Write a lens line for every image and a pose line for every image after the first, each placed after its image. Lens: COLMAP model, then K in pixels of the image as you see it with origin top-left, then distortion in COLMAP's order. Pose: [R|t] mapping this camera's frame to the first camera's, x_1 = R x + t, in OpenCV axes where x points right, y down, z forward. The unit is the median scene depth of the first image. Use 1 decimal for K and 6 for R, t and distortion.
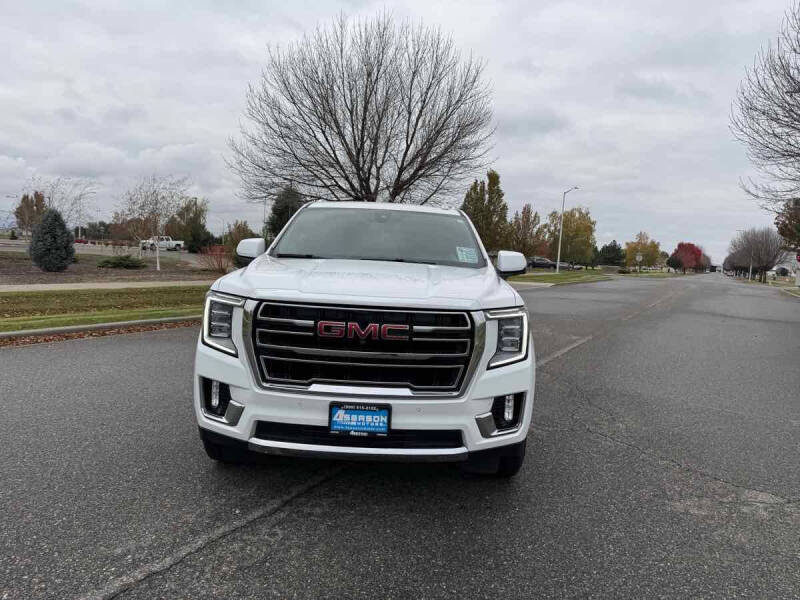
lens RADIAL K [[554.6, 0, 403.8], [0, 554.6, 299.8], [0, 0, 1]] dist [0.076512, -0.104464]
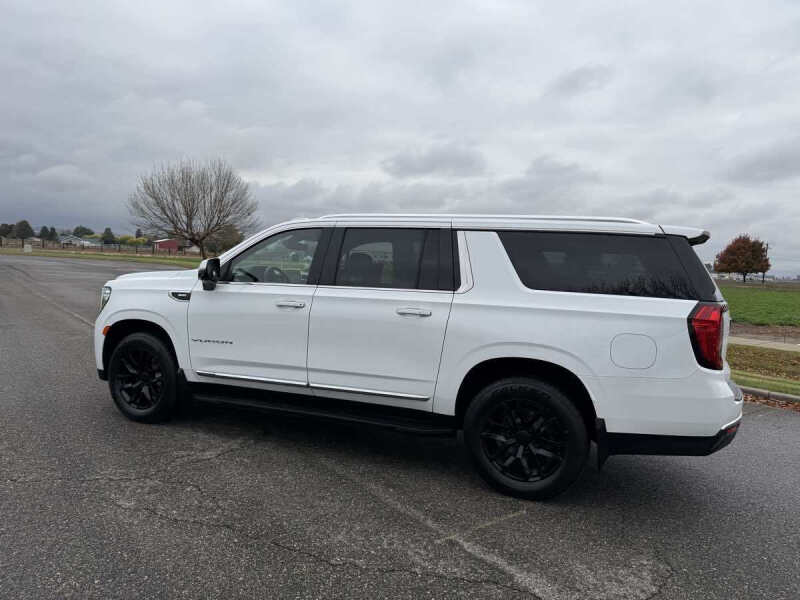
lens RADIAL K [[554.6, 0, 403.8], [0, 554.6, 299.8], [0, 0, 1]] dist [0.076512, -0.104464]
pose [[-0.369708, -0.014681, -0.929032, 1.462126], [-0.146445, 0.988298, 0.042661, -0.156057], [0.917535, 0.151824, -0.367531, 2.478549]]
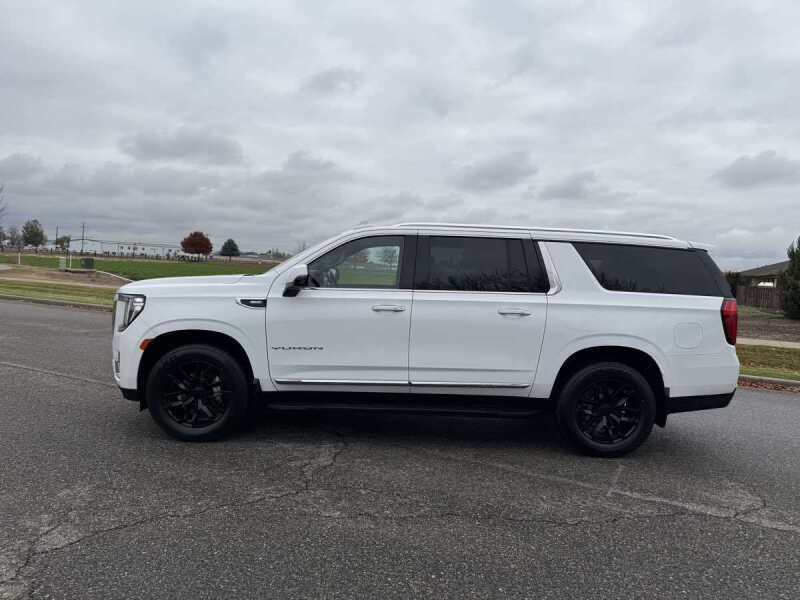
lens RADIAL K [[554.6, 0, 403.8], [0, 554.6, 299.8], [0, 0, 1]] dist [0.076512, -0.104464]
pose [[0.037985, -0.000497, -0.999278, 1.735466], [-0.129649, 0.991545, -0.005421, -0.061807], [0.990832, 0.129761, 0.037600, 1.676333]]
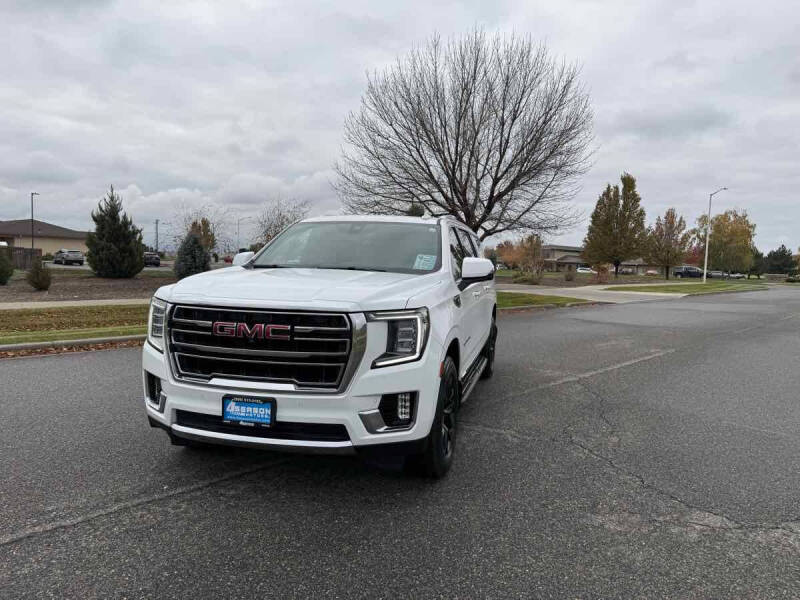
lens RADIAL K [[554.6, 0, 403.8], [0, 554.6, 299.8], [0, 0, 1]] dist [0.076512, -0.104464]
pose [[0.970617, -0.007682, -0.240508, 0.445647], [0.001947, 0.999708, -0.024074, 0.019251], [0.240623, 0.022898, 0.970349, -0.010753]]
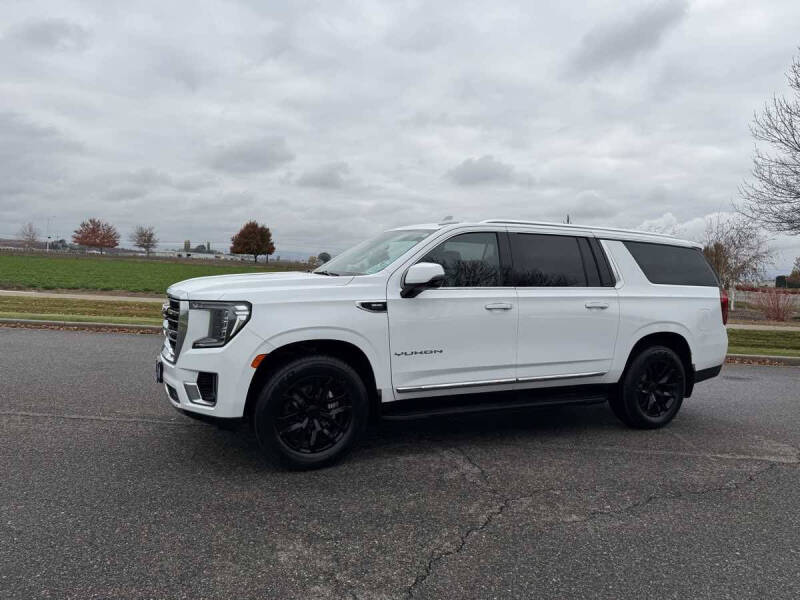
lens RADIAL K [[552.4, 0, 403.9], [0, 552.4, 302.0], [0, 0, 1]] dist [0.117606, -0.184072]
pose [[0.440715, 0.018297, -0.897461, 1.460289], [-0.093599, 0.995279, -0.025672, 0.007160], [0.892754, 0.095316, 0.440347, 0.821396]]
